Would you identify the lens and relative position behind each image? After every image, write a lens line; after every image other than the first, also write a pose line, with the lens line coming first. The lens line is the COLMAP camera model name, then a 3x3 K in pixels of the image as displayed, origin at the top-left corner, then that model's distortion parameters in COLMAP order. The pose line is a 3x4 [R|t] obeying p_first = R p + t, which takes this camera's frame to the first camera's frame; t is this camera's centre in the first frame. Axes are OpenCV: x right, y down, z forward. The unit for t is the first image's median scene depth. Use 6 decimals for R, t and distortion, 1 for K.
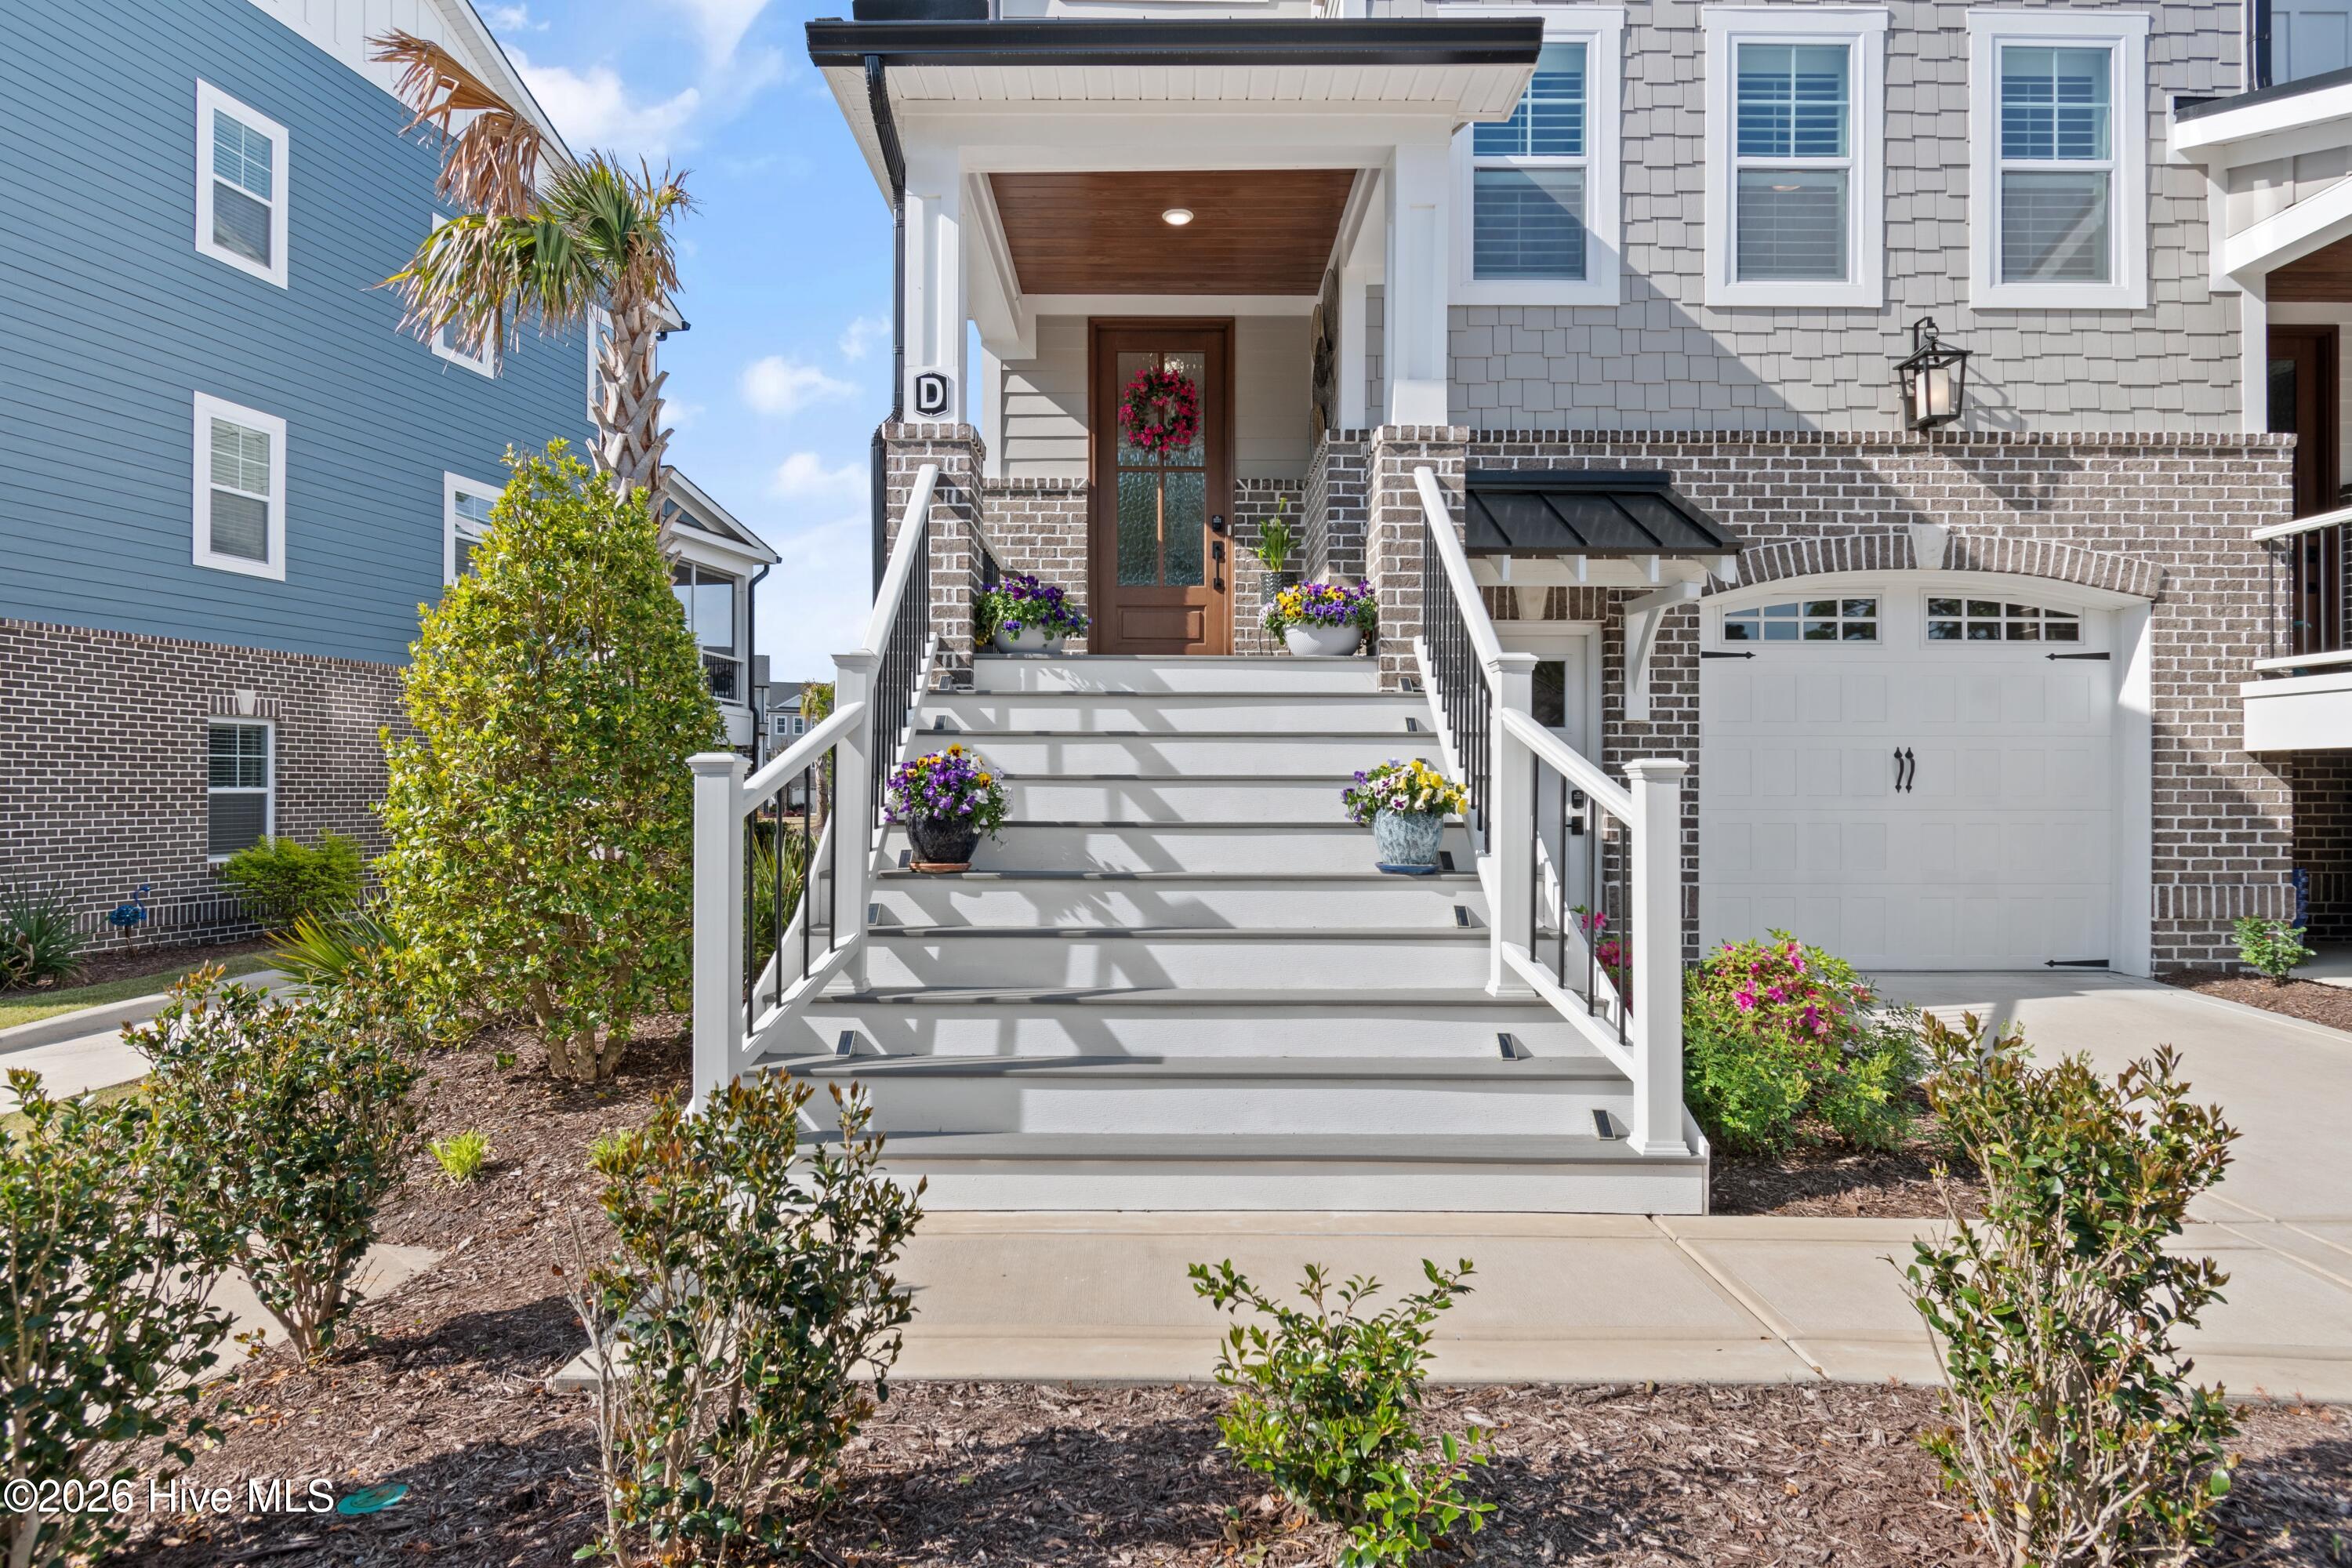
lens RADIAL K [[1272.8, 0, 1176.1], [0, 1272.8, 781.8], [0, 0, 1]] dist [-0.002009, -0.000056]
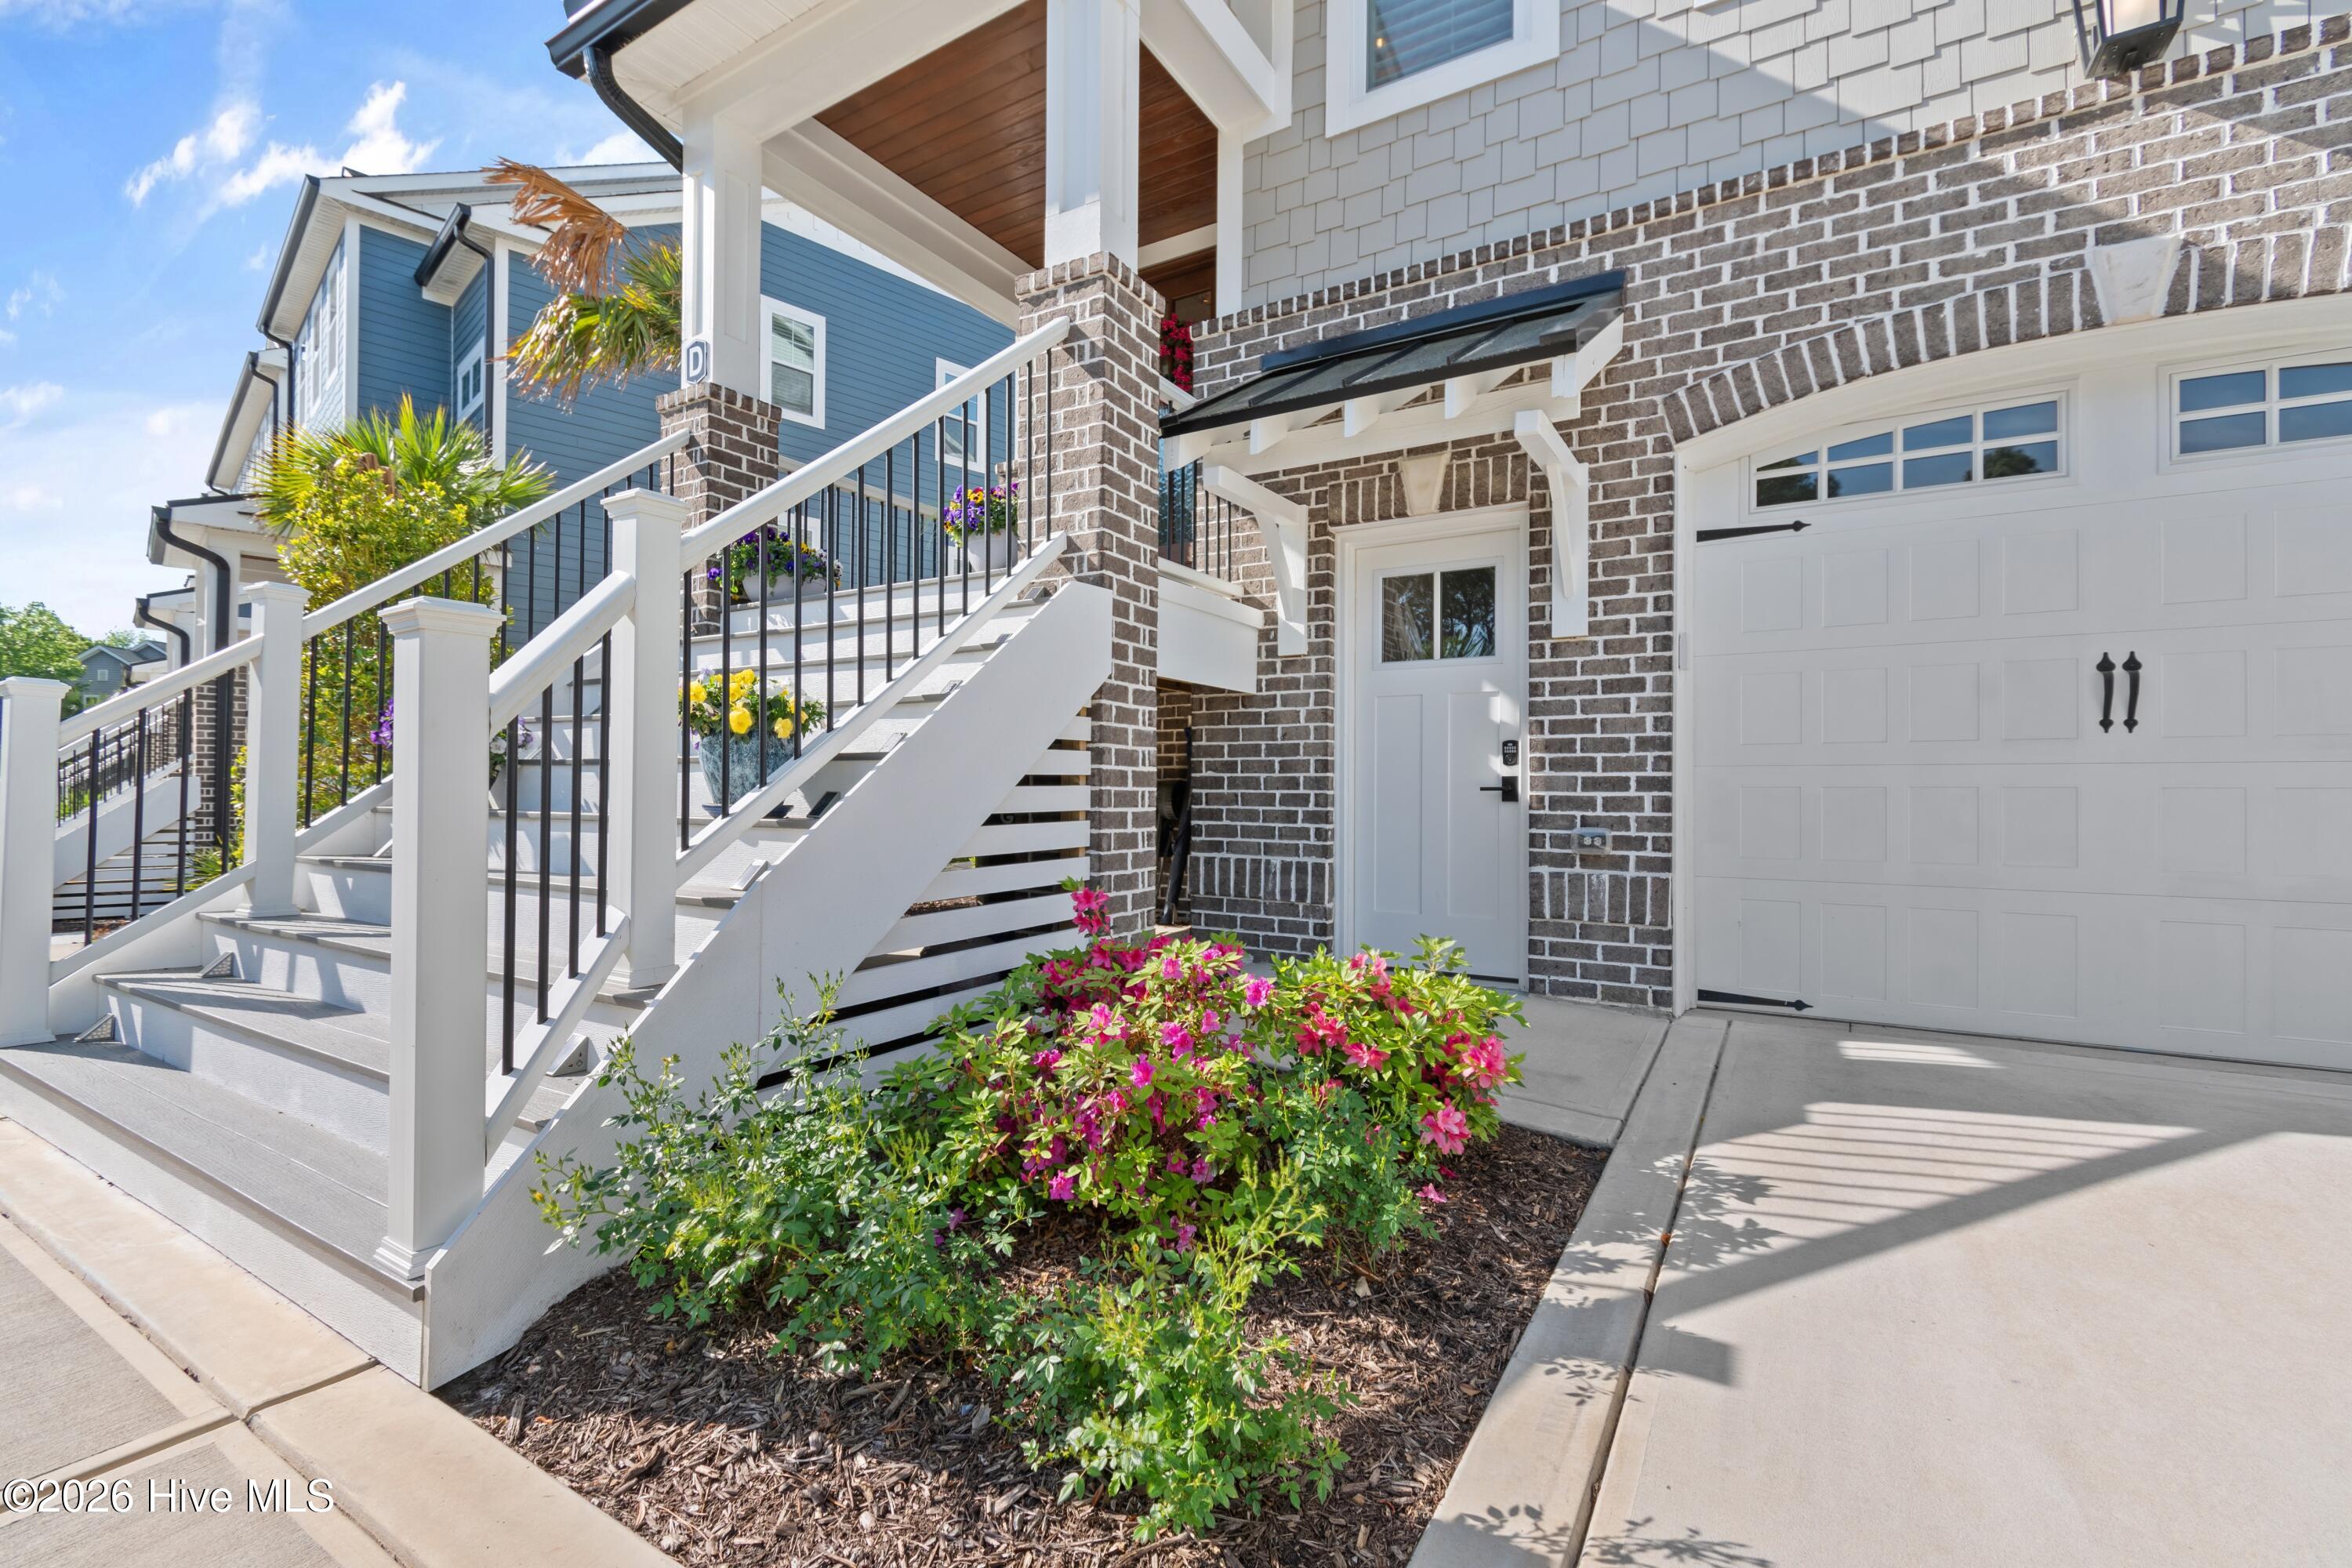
lens RADIAL K [[1034.9, 0, 1170.4], [0, 1034.9, 781.2], [0, 0, 1]] dist [0.003329, -0.002139]
pose [[0.849166, -0.003402, -0.528115, 0.473874], [0.001412, 0.999990, -0.004172, 0.033106], [0.528124, 0.002798, 0.849162, 0.399415]]
